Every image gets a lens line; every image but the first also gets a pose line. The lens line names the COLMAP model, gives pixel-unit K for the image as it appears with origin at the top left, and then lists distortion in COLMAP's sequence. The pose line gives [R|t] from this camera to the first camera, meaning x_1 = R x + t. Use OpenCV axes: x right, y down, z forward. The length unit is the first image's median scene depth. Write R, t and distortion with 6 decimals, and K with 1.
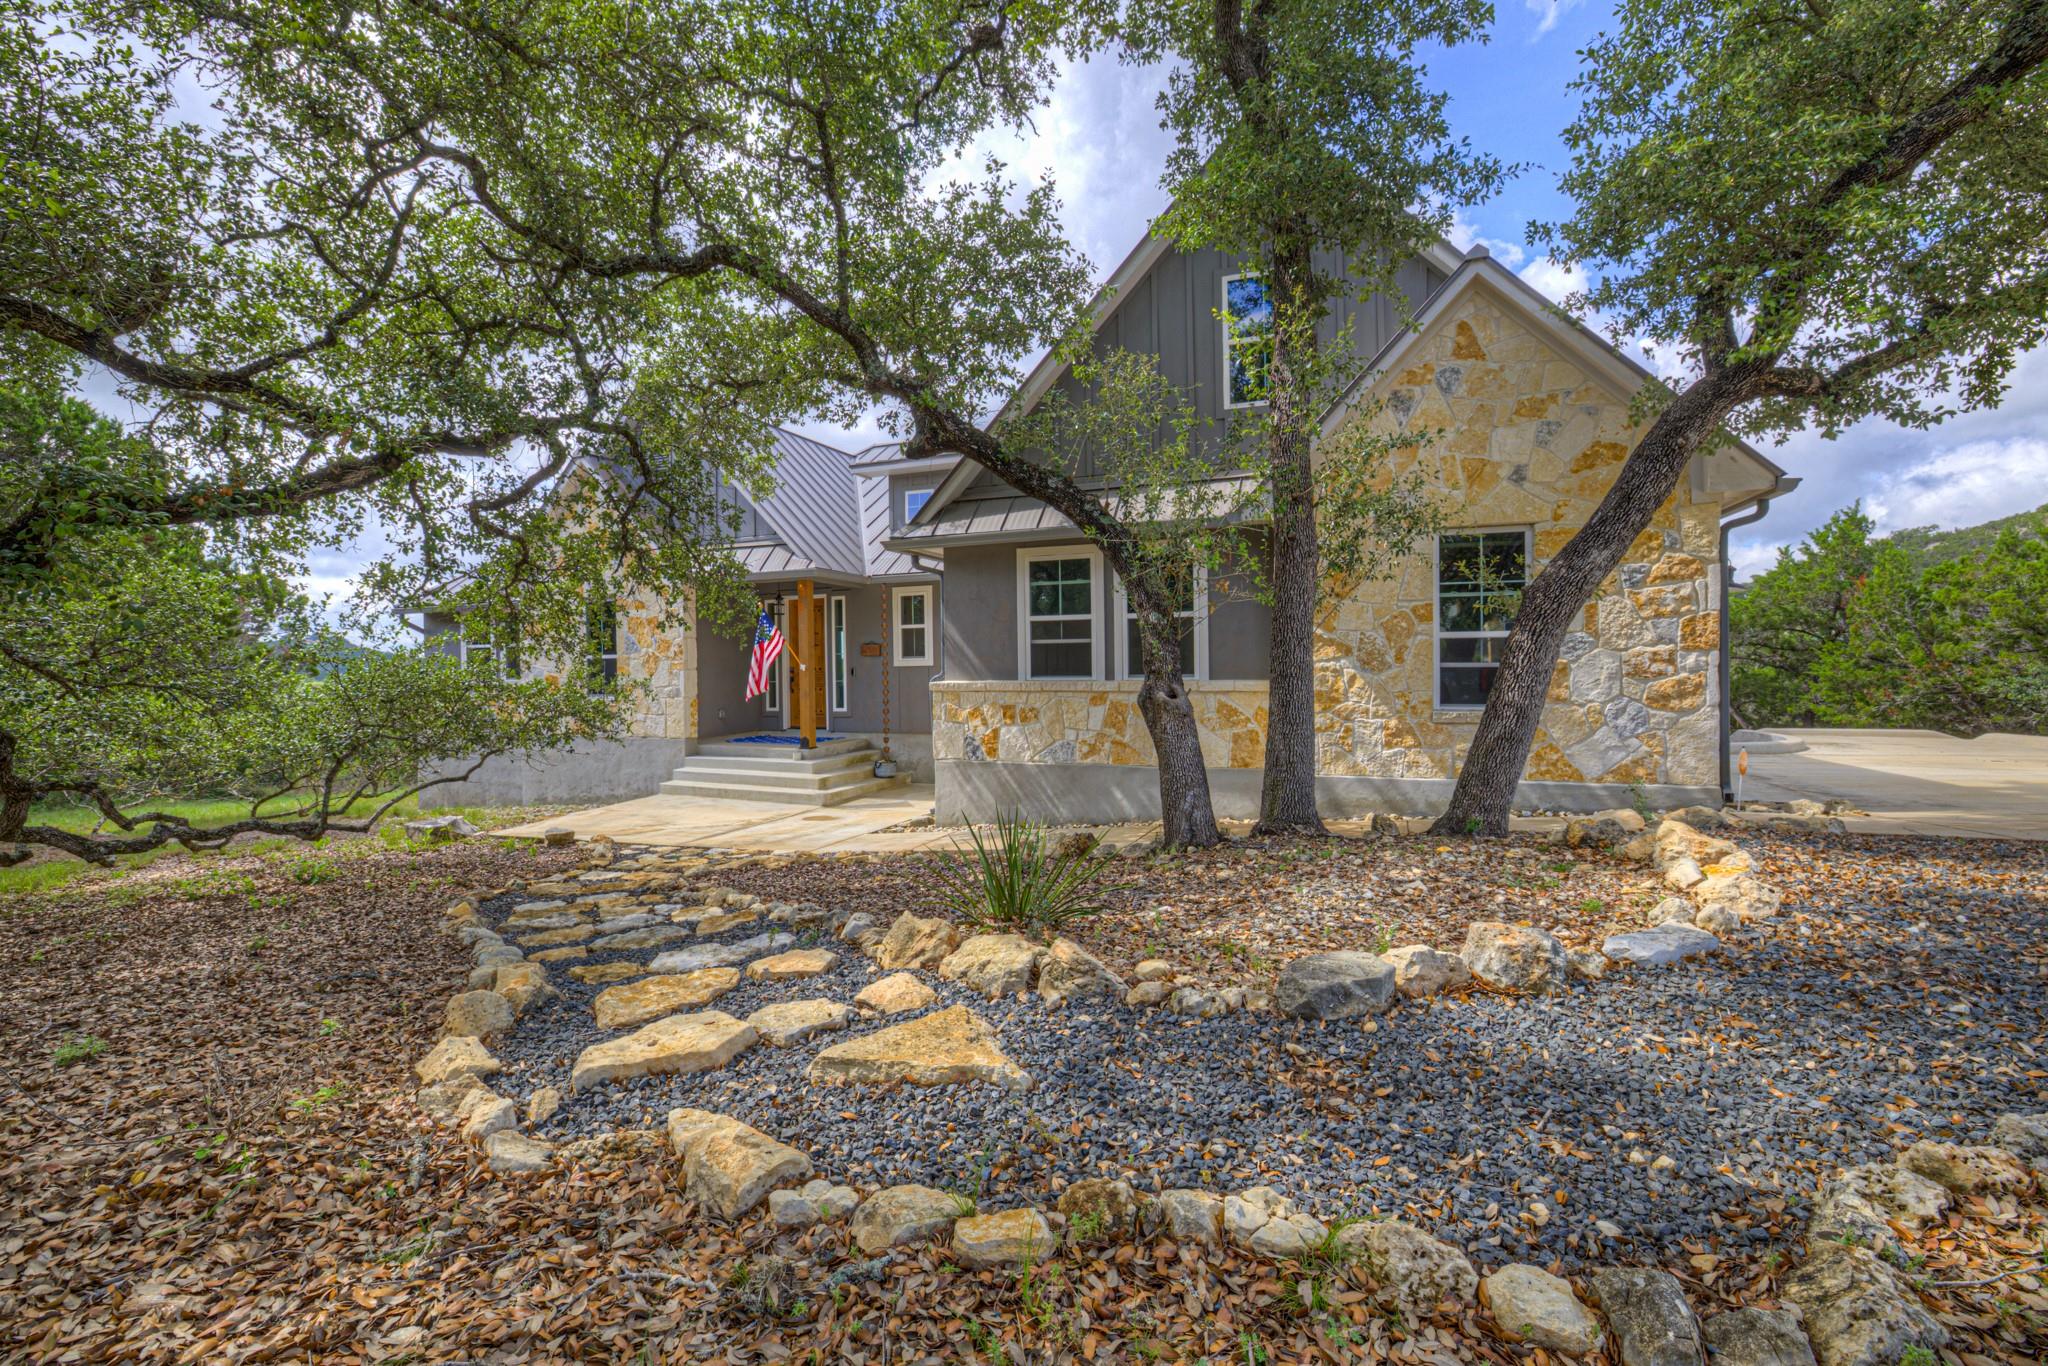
lens RADIAL K [[866.0, 0, 1007.6], [0, 866.0, 687.7], [0, 0, 1]] dist [-0.011112, 0.001383]
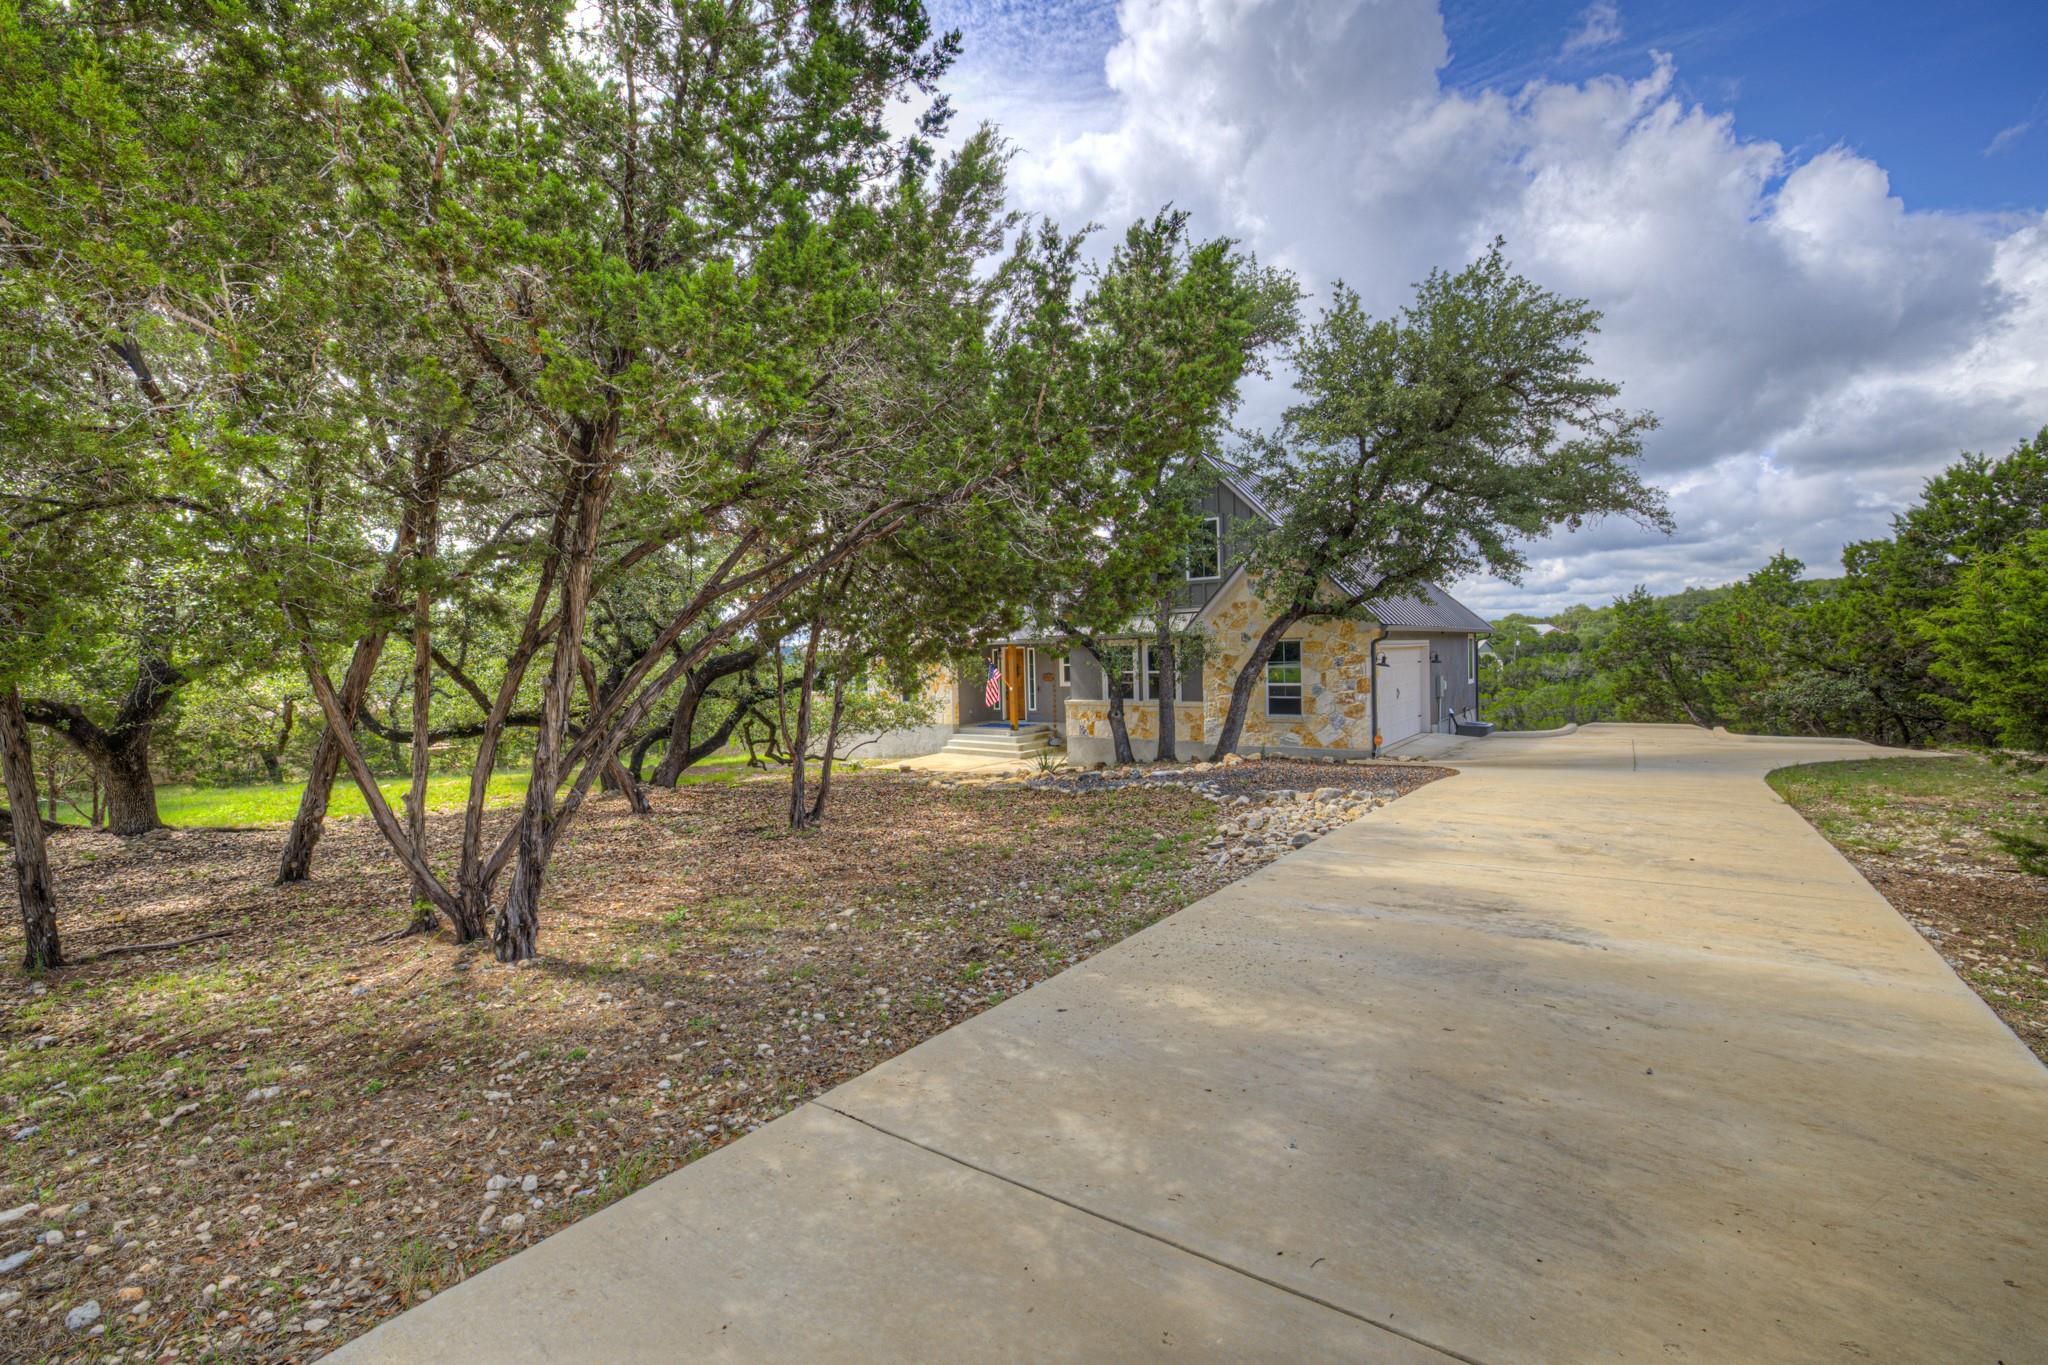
lens RADIAL K [[866.0, 0, 1032.7], [0, 866.0, 669.2], [0, 0, 1]] dist [-0.011112, 0.001383]
pose [[0.970456, -0.008600, -0.241123, 0.354363], [0.008718, 0.999962, -0.000580, -0.082681], [0.241119, -0.001539, 0.970494, -1.109592]]
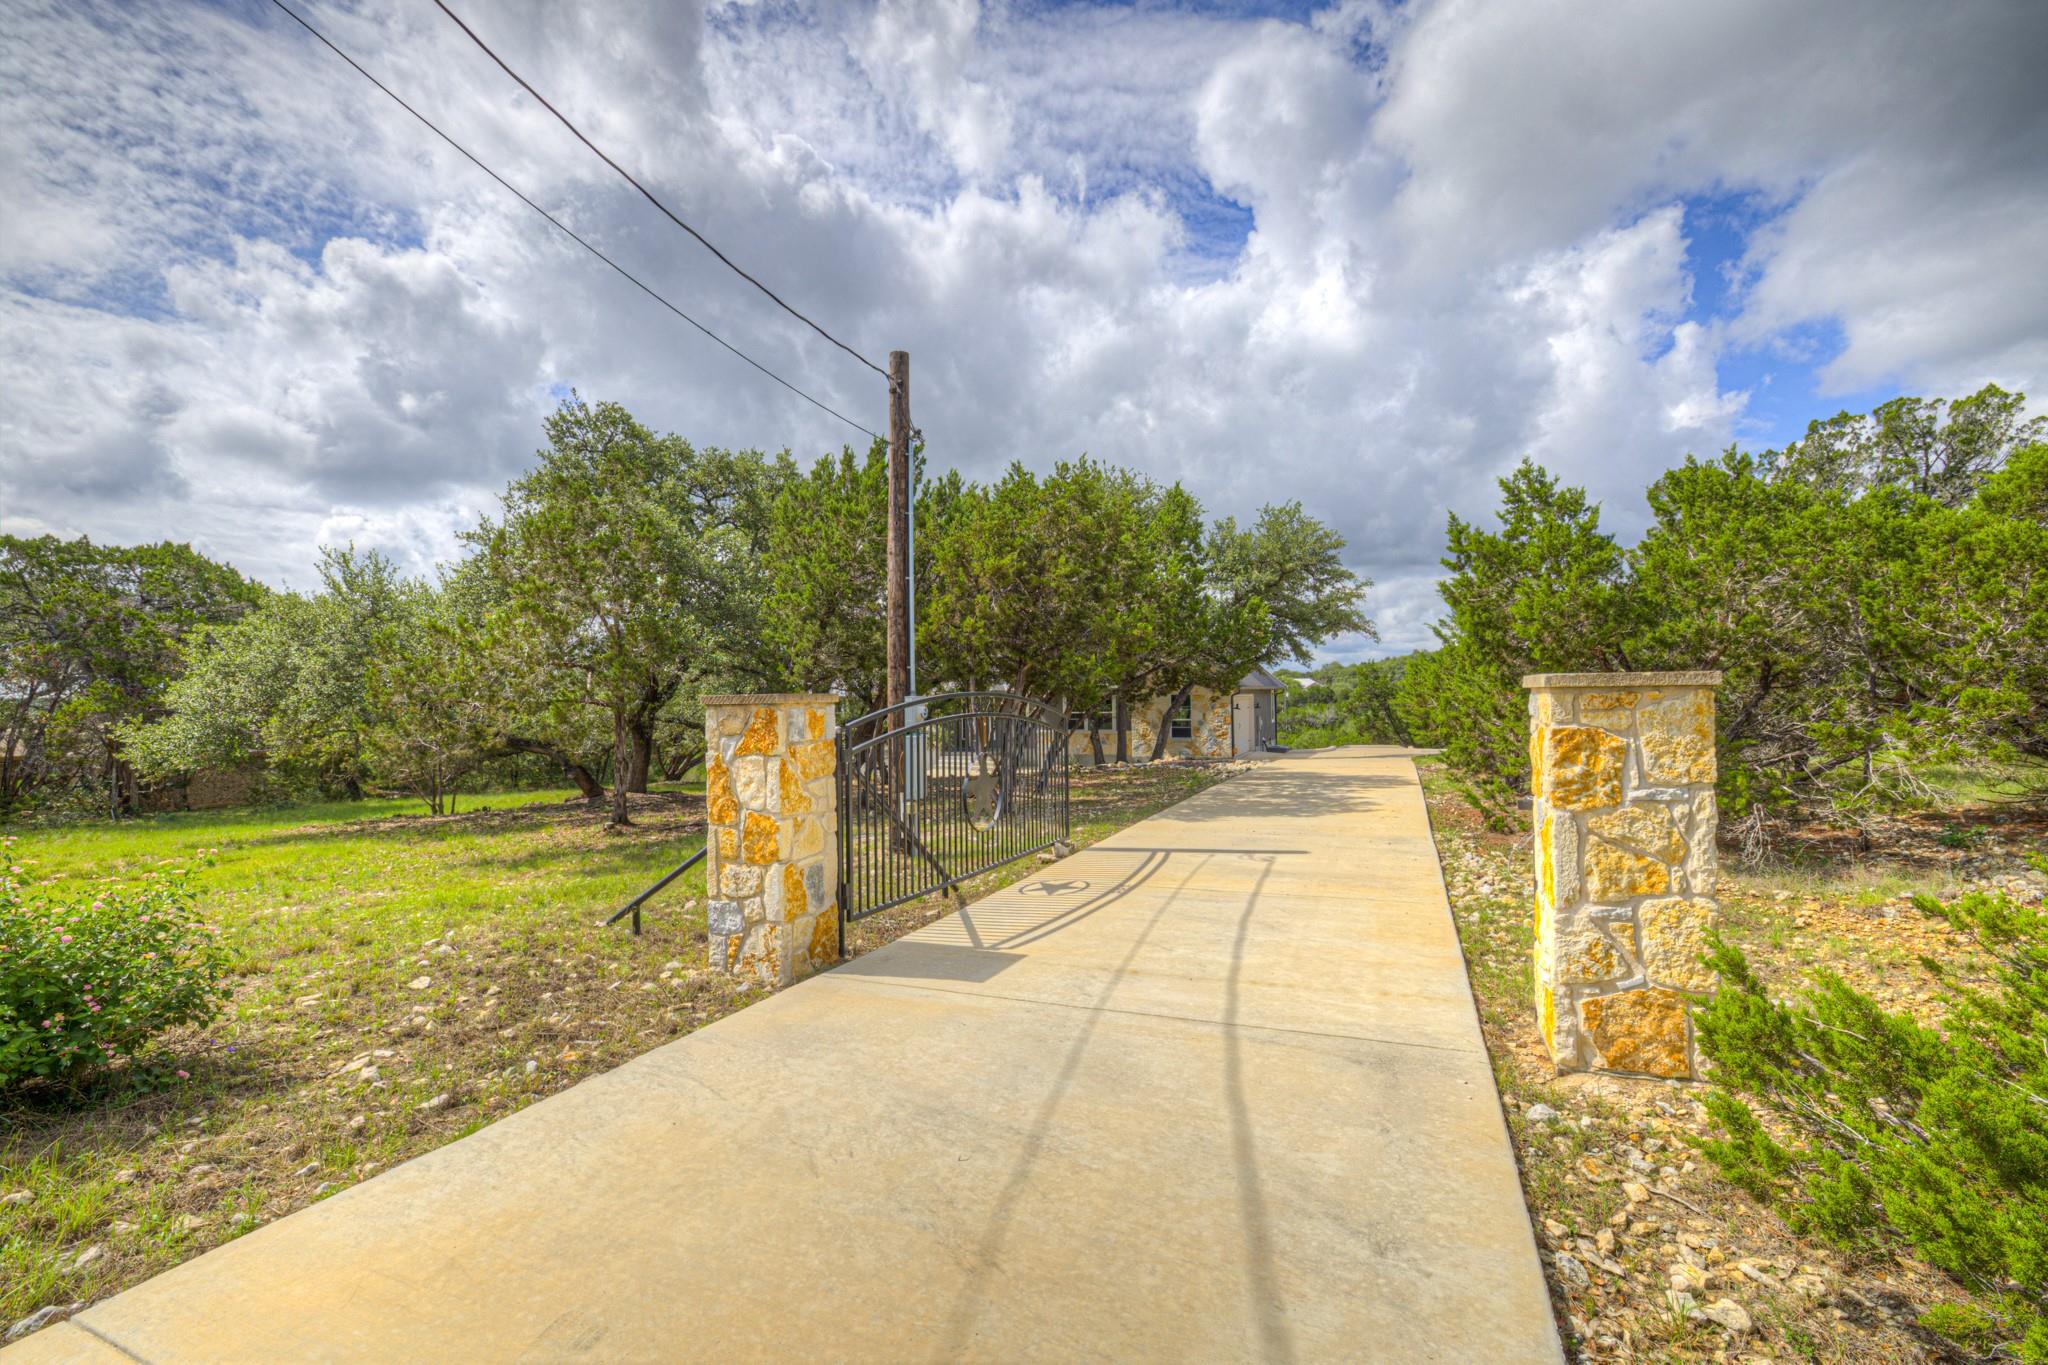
lens RADIAL K [[866.0, 0, 1022.0], [0, 866.0, 699.2], [0, 0, 1]] dist [-0.011112, 0.001383]
pose [[0.999687, -0.005231, -0.024461, -0.063840], [0.004756, 0.999799, -0.019469, -0.062976], [0.024558, 0.019347, 0.999511, -2.330502]]
